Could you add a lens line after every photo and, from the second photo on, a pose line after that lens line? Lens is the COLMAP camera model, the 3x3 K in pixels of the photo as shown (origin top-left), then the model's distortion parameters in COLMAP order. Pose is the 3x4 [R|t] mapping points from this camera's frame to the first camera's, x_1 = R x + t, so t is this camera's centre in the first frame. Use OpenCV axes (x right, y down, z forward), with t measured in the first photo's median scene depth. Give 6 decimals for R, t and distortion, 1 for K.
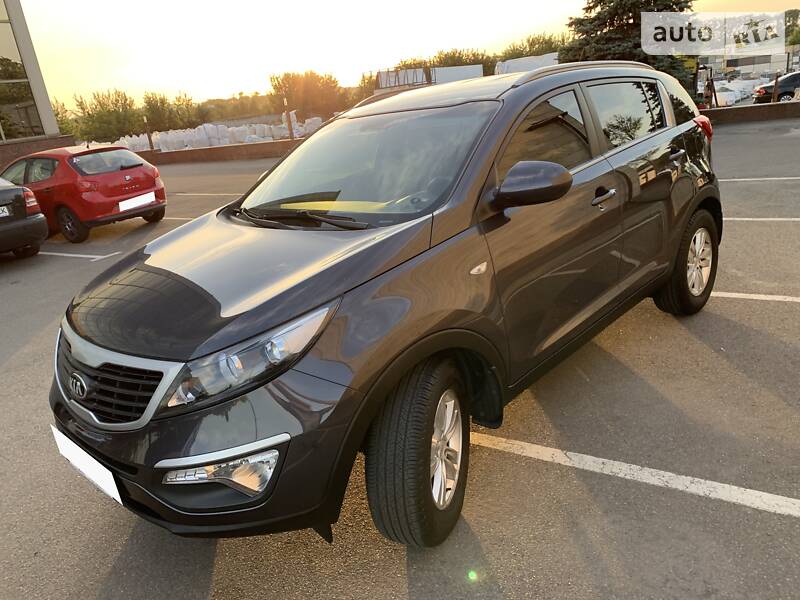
lens RADIAL K [[615.8, 0, 400.0], [0, 615.8, 300.0], [0, 0, 1]] dist [0.019691, -0.010112]
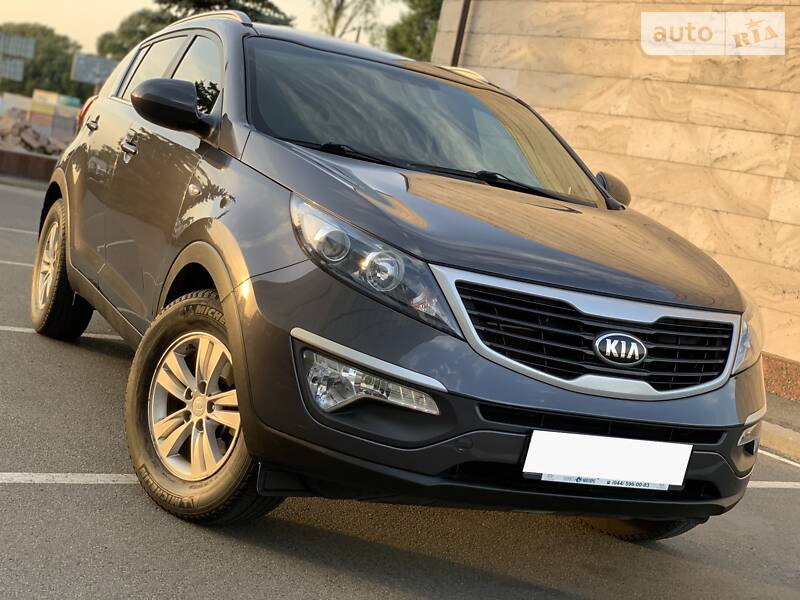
lens RADIAL K [[1214.1, 0, 400.0], [0, 1214.1, 300.0], [0, 0, 1]] dist [0.000778, -0.083192]
pose [[0.337760, 0.101074, 0.935790, -1.069507], [0.061114, 0.989765, -0.128962, 0.134354], [-0.939246, 0.100748, 0.328126, 0.408762]]
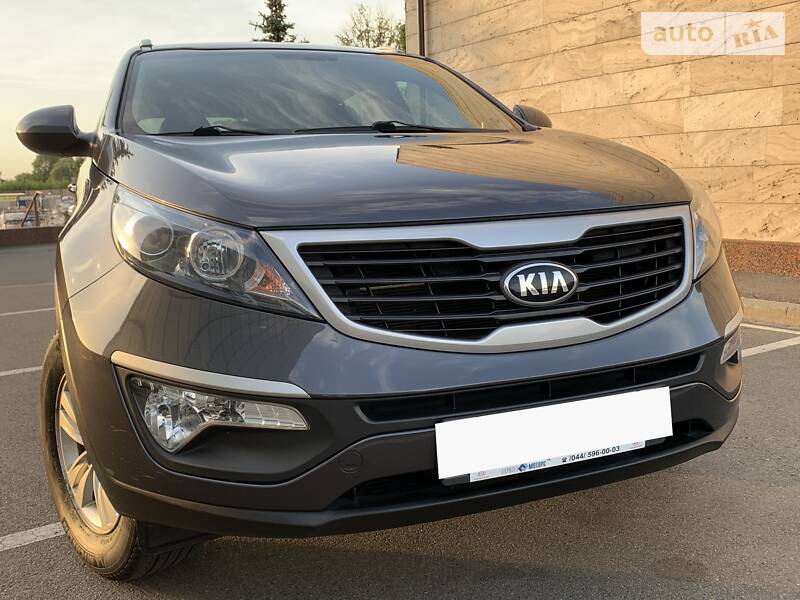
lens RADIAL K [[765.3, 0, 398.6], [0, 765.3, 281.8], [0, 0, 1]] dist [0.047735, -0.128305]
pose [[0.420623, -0.007794, 0.907202, -0.649032], [0.271995, 0.955048, -0.117905, 0.097432], [-0.865503, 0.296348, 0.403835, 0.444620]]
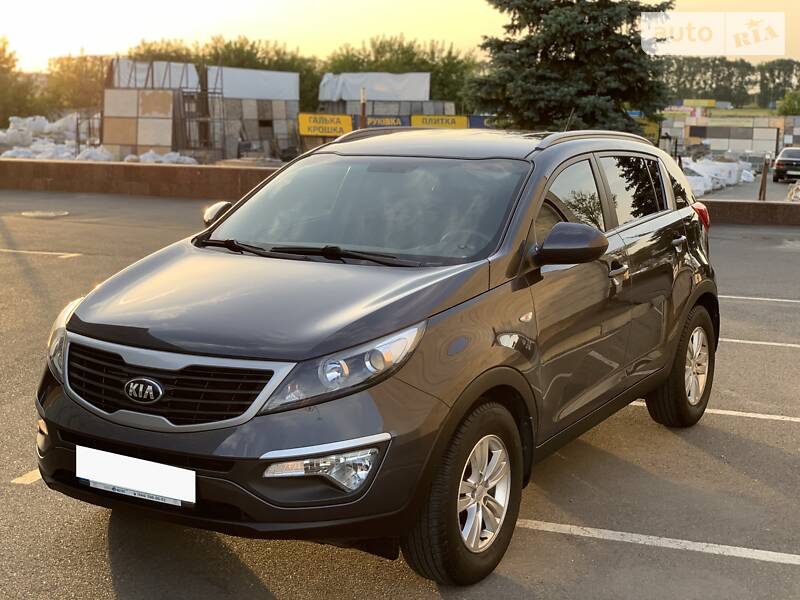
lens RADIAL K [[1211.7, 0, 425.4], [0, 1211.7, 300.6], [0, 0, 1]] dist [0.013563, -0.021514]
pose [[0.959568, 0.097771, 0.263952, -0.327371], [-0.050462, 0.982297, -0.180407, 0.170048], [-0.276918, 0.159793, 0.947514, -0.502568]]
